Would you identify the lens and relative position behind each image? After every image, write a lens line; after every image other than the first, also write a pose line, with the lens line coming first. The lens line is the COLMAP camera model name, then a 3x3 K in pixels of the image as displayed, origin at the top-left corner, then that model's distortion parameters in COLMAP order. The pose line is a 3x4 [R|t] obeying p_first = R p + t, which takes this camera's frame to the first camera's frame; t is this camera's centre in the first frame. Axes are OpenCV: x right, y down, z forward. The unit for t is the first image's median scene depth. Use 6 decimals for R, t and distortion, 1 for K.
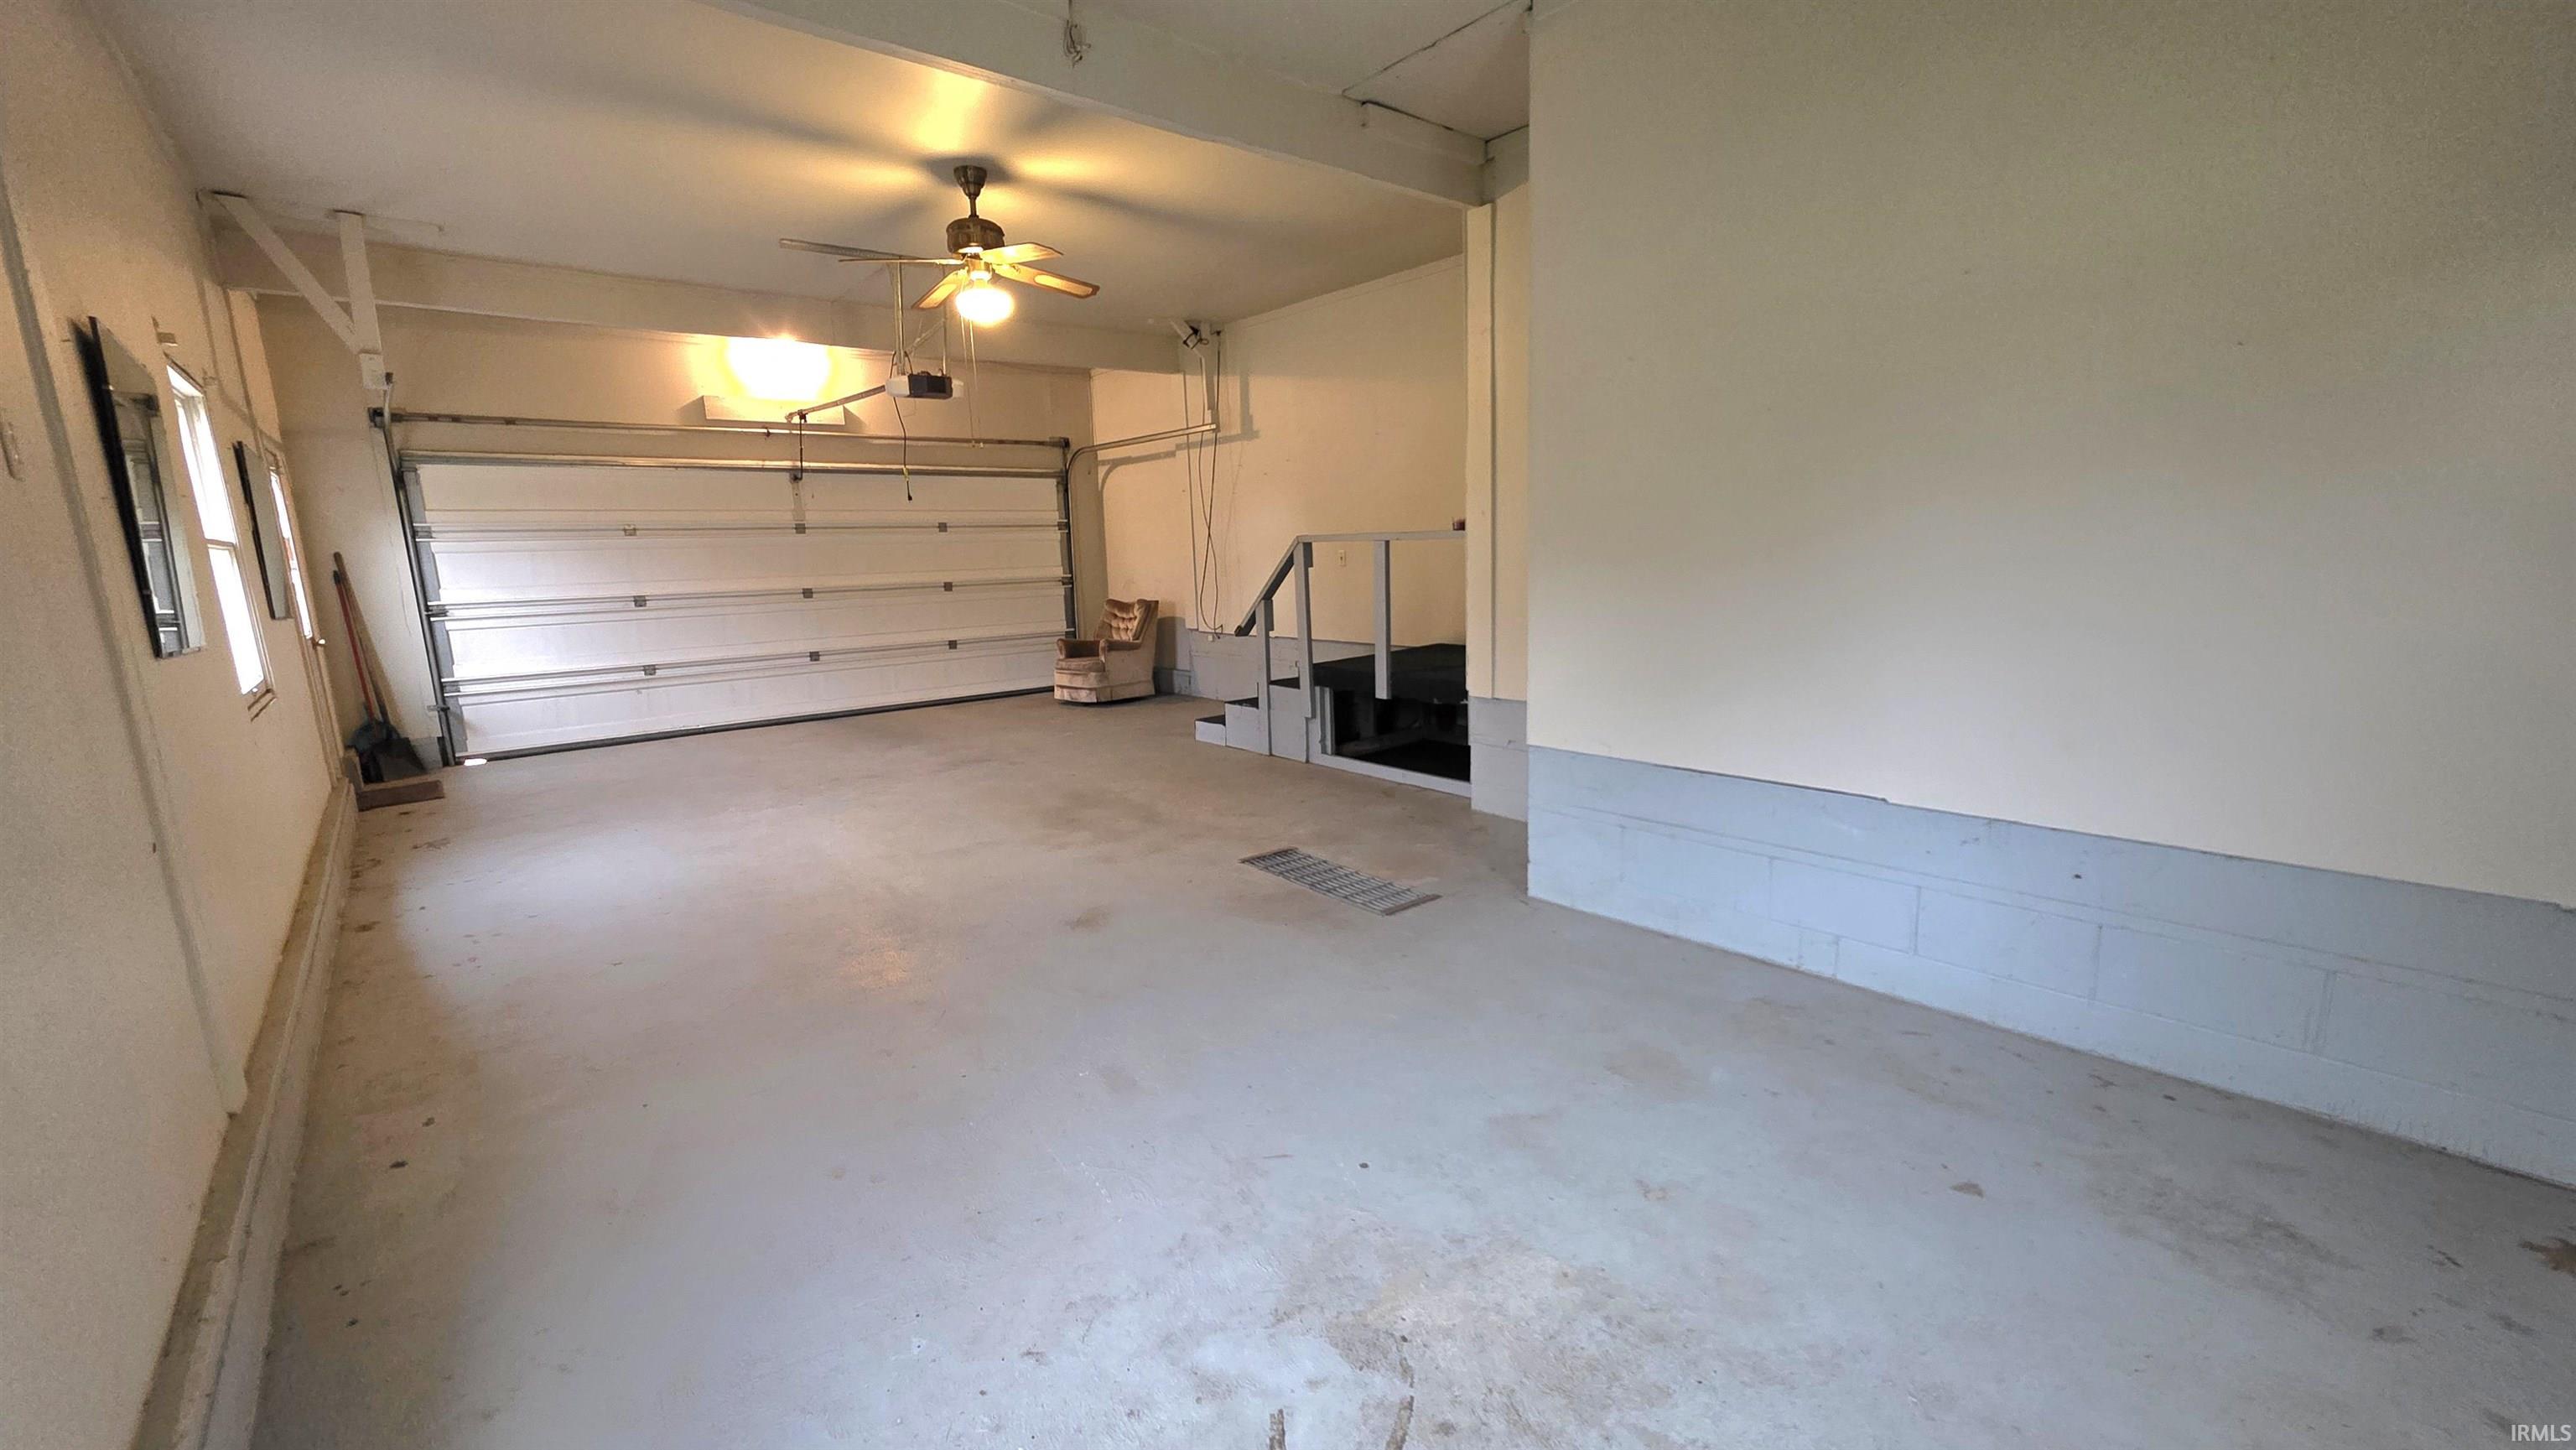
lens RADIAL K [[1017.3, 0, 1293.2], [0, 1017.3, 722.5], [0, 0, 1]] dist [0.010519, 0.000685]
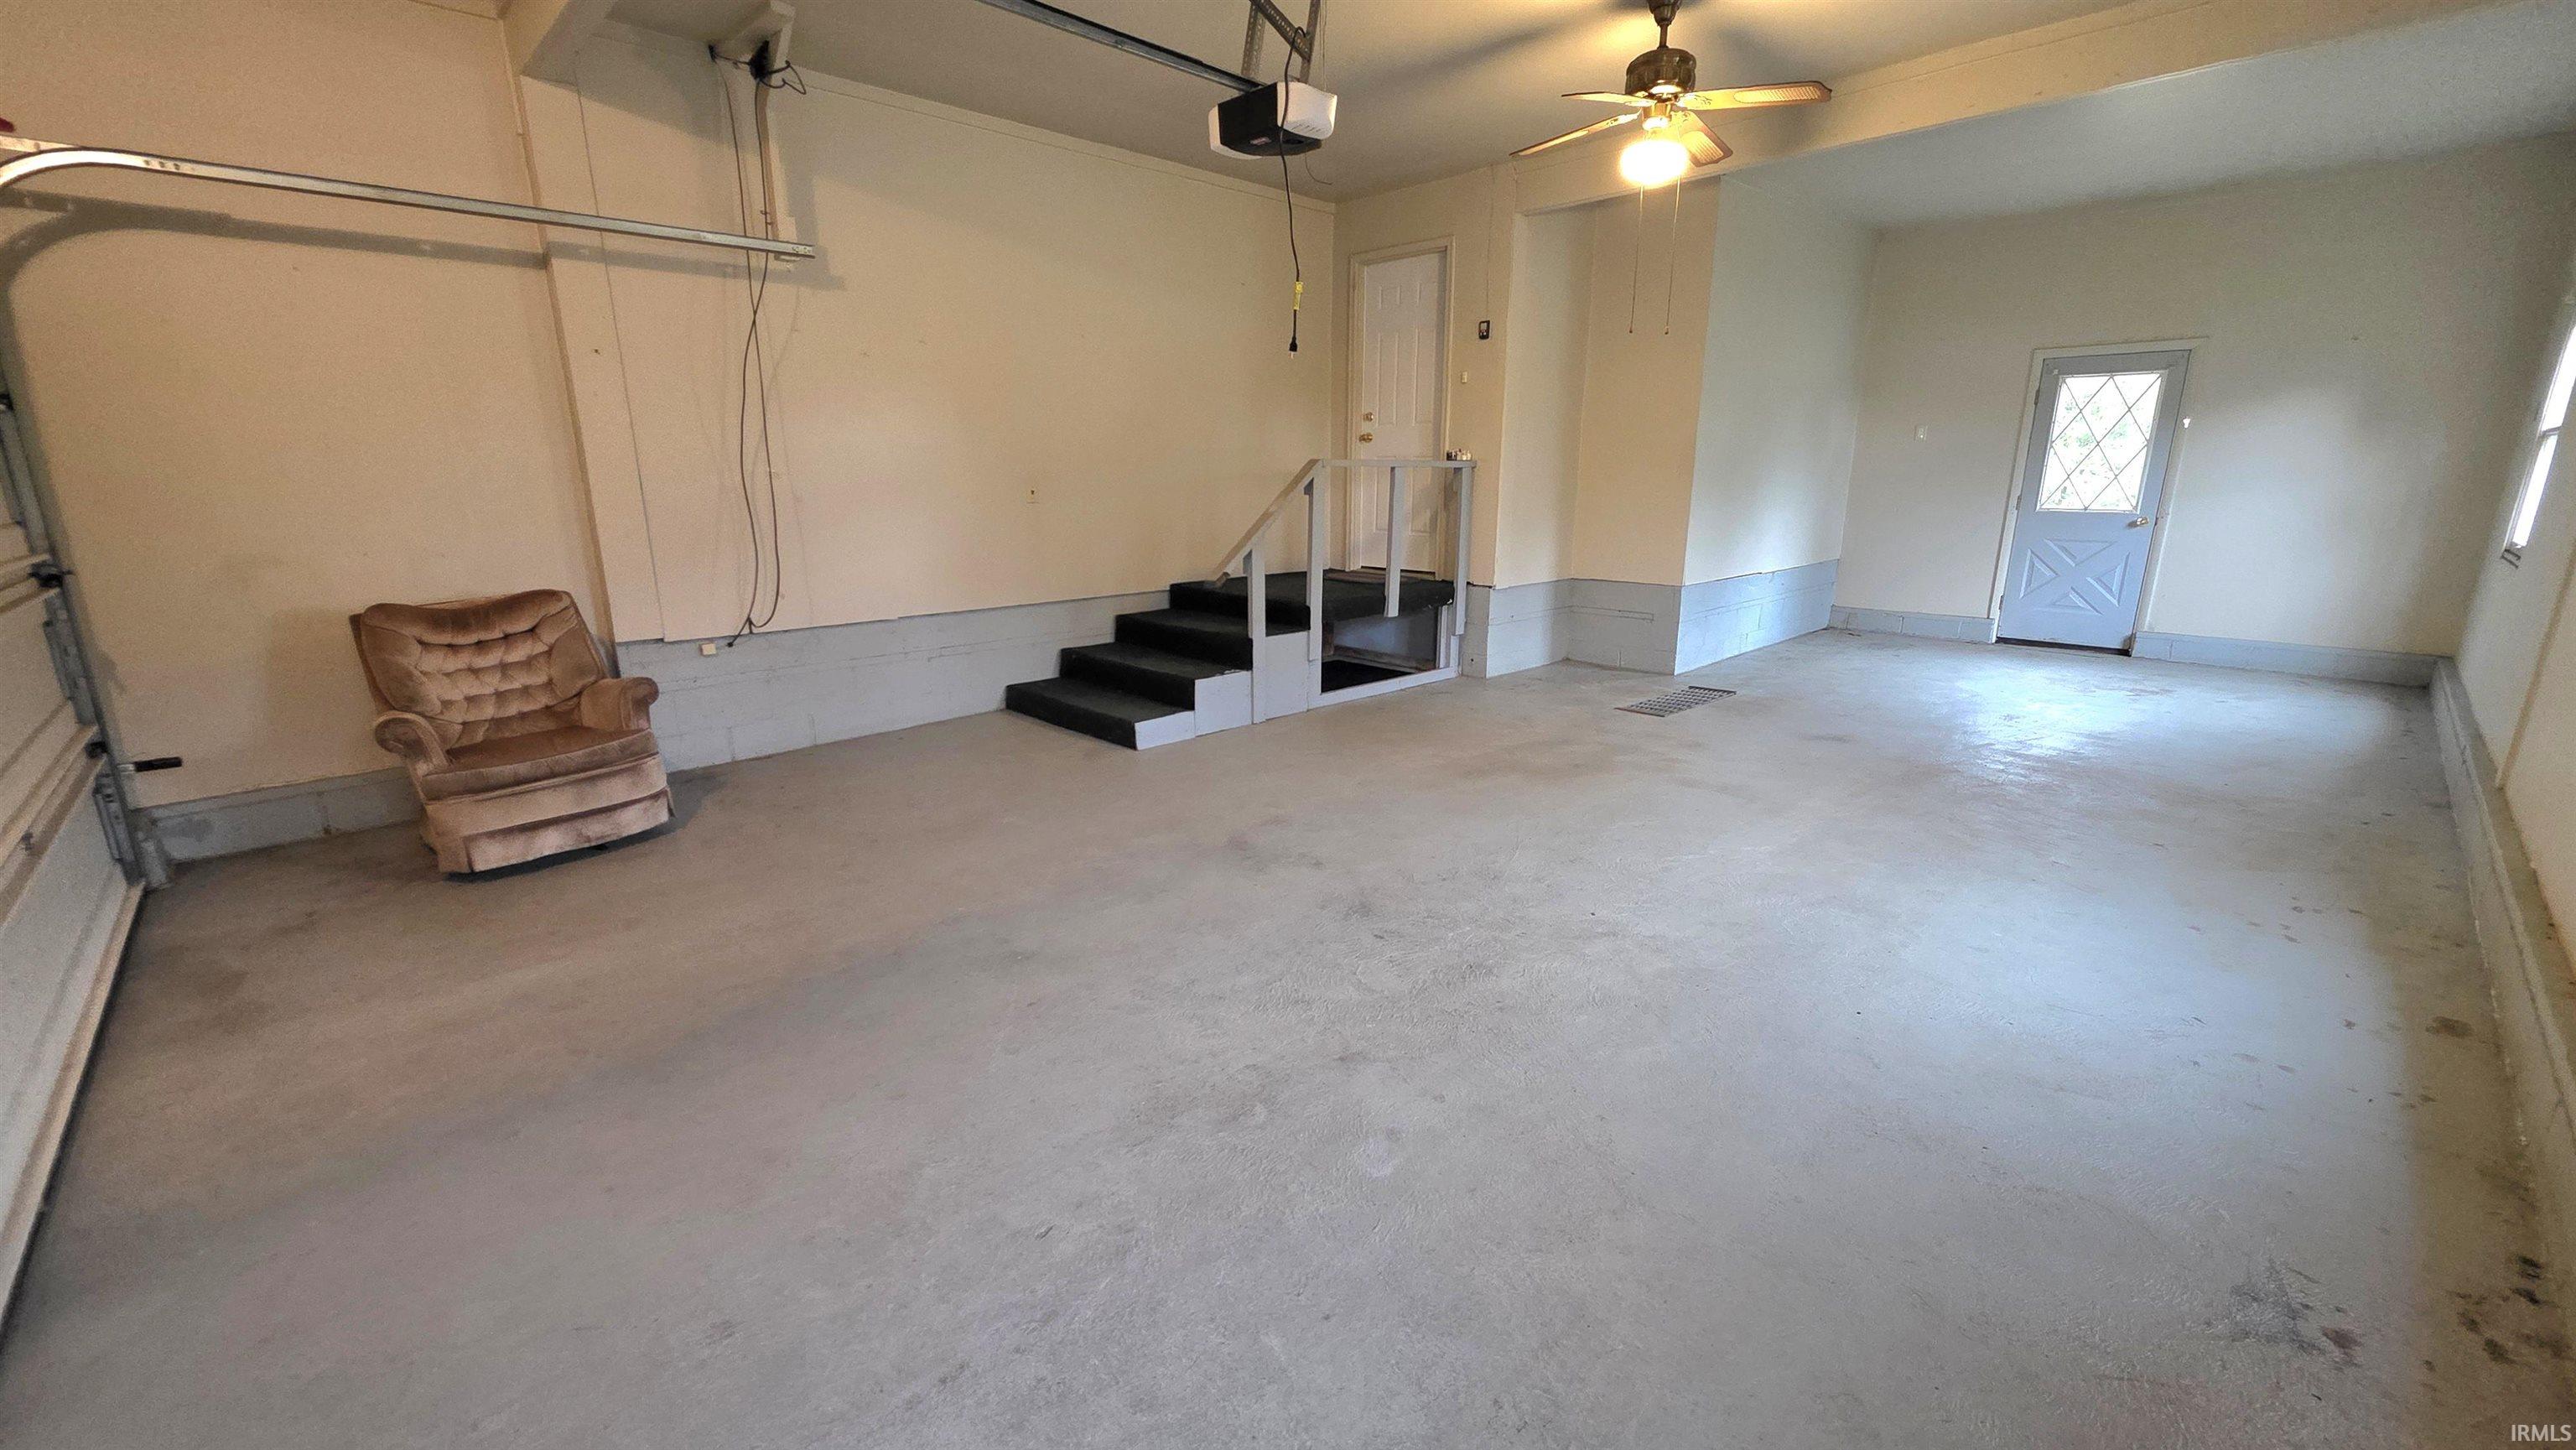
lens RADIAL K [[1017.3, 0, 1290.6], [0, 1017.3, 728.9], [0, 0, 1]] dist [0.010519, 0.000685]
pose [[-0.058560, -0.212279, 0.975453, -1.001210], [0.183490, 0.958193, 0.219539, -0.169088], [-0.981276, 0.191842, -0.017161, 1.163672]]
